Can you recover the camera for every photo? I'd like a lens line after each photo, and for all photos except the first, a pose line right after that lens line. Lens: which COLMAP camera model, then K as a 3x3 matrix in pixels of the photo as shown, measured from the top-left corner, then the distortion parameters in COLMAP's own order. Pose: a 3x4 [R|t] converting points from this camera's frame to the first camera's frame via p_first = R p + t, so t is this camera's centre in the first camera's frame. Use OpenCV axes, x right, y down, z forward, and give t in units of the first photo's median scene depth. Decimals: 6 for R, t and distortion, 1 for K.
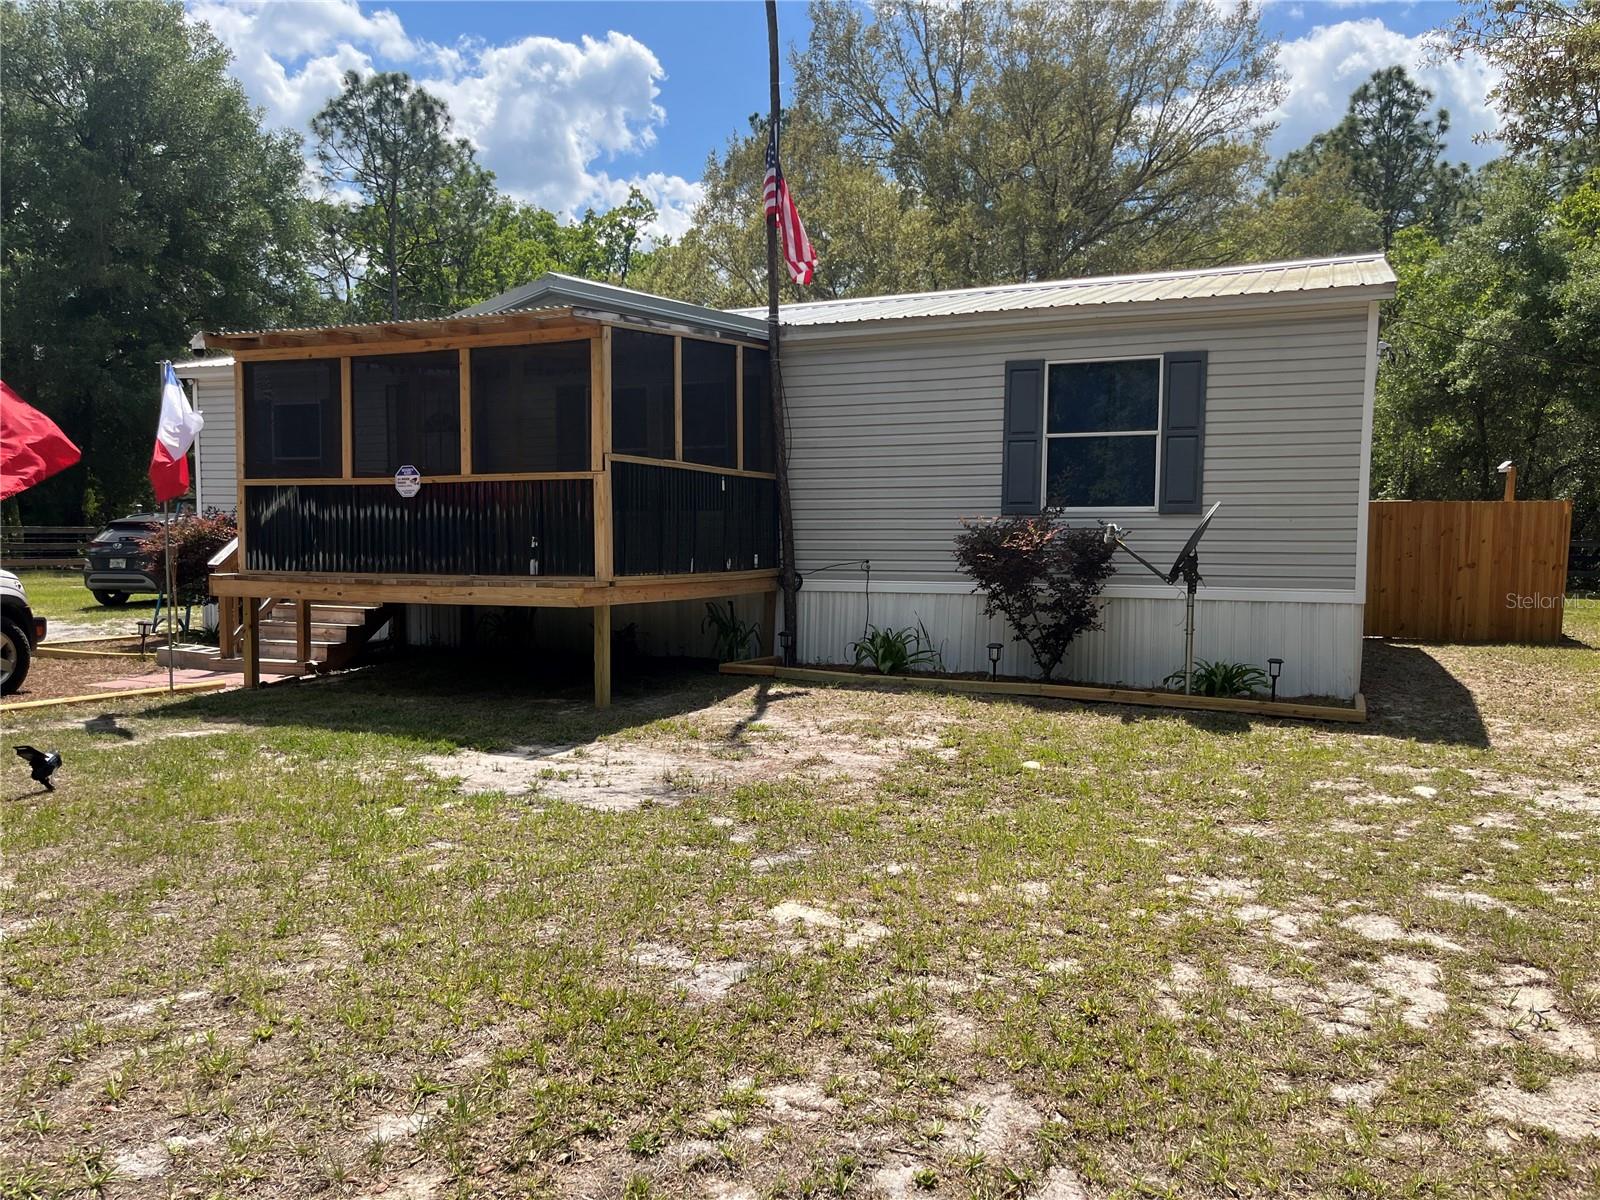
lens RADIAL K [[1209.8, 0, 801.0], [0, 1209.8, 609.3], [0, 0, 1]] dist [0.046349, -0.058227]
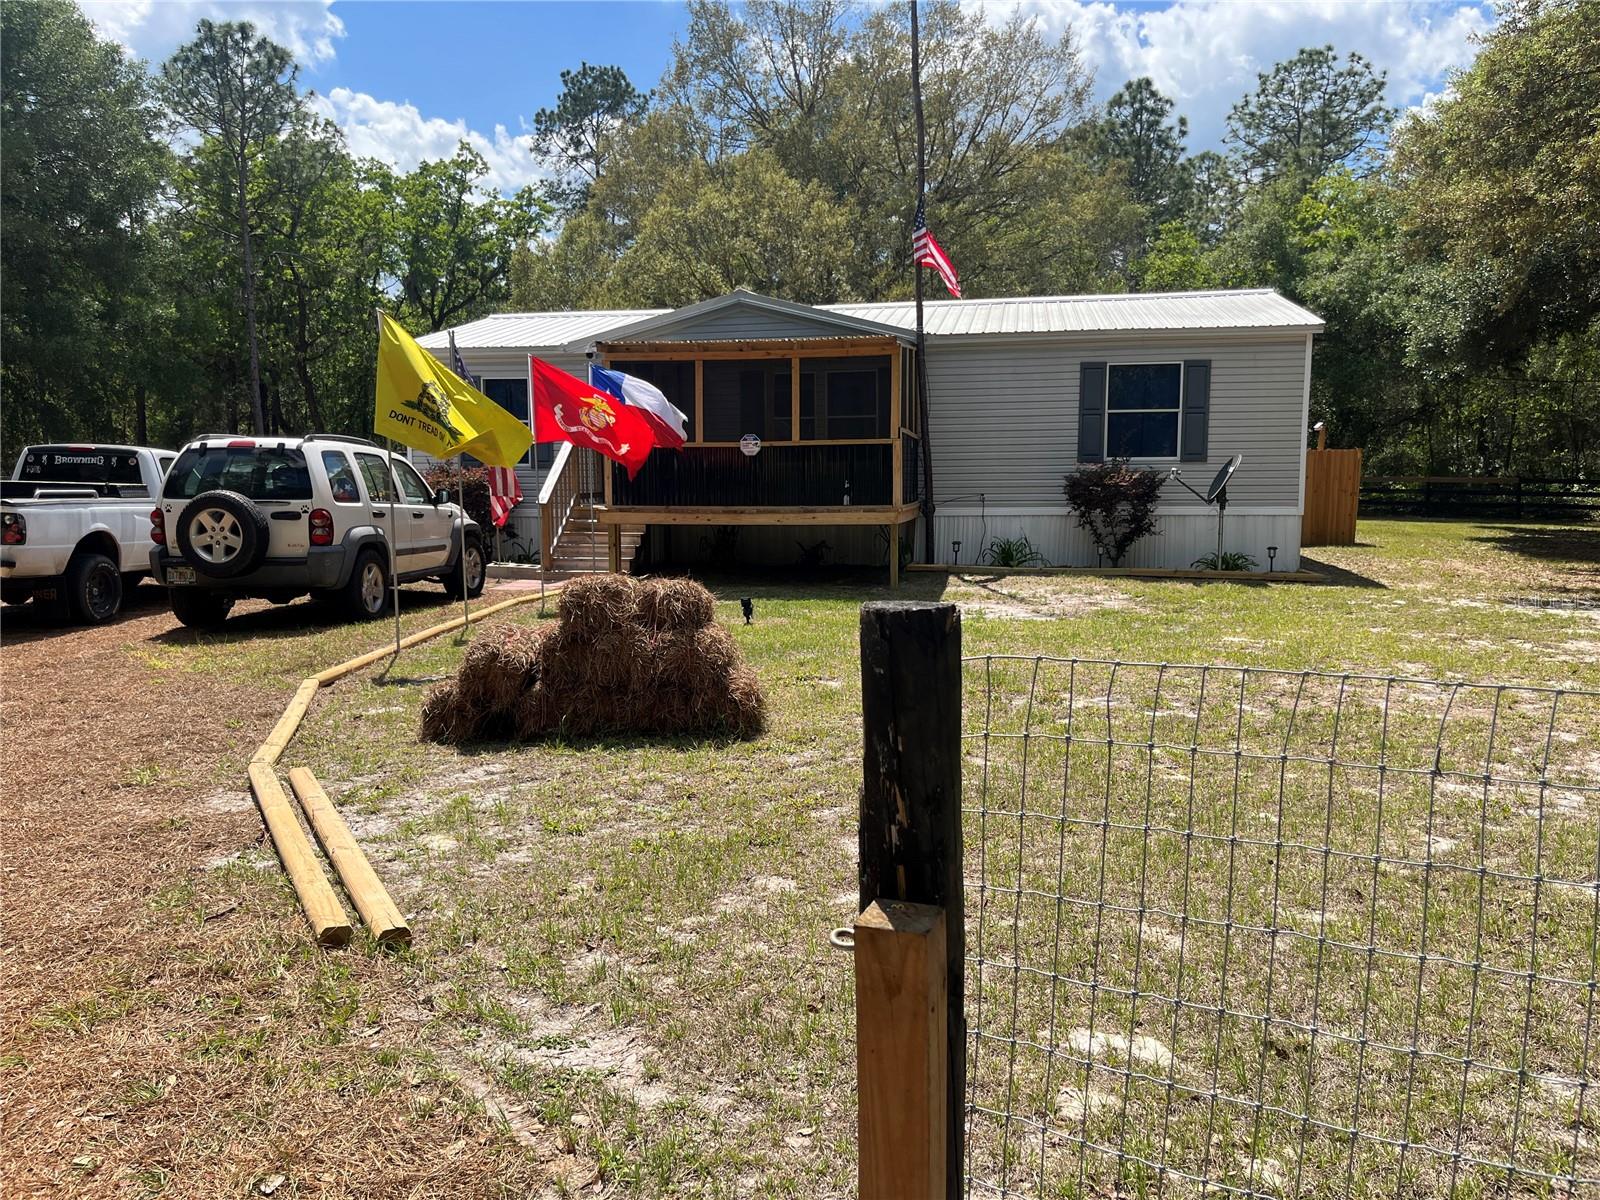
lens RADIAL K [[1209.8, 0, 792.7], [0, 1209.8, 597.9], [0, 0, 1]] dist [0.046349, -0.058227]
pose [[0.974481, -0.031911, 0.222191, -0.537045], [0.023078, 0.998841, 0.042239, 0.019866], [-0.223282, -0.036033, 0.974088, -0.425563]]
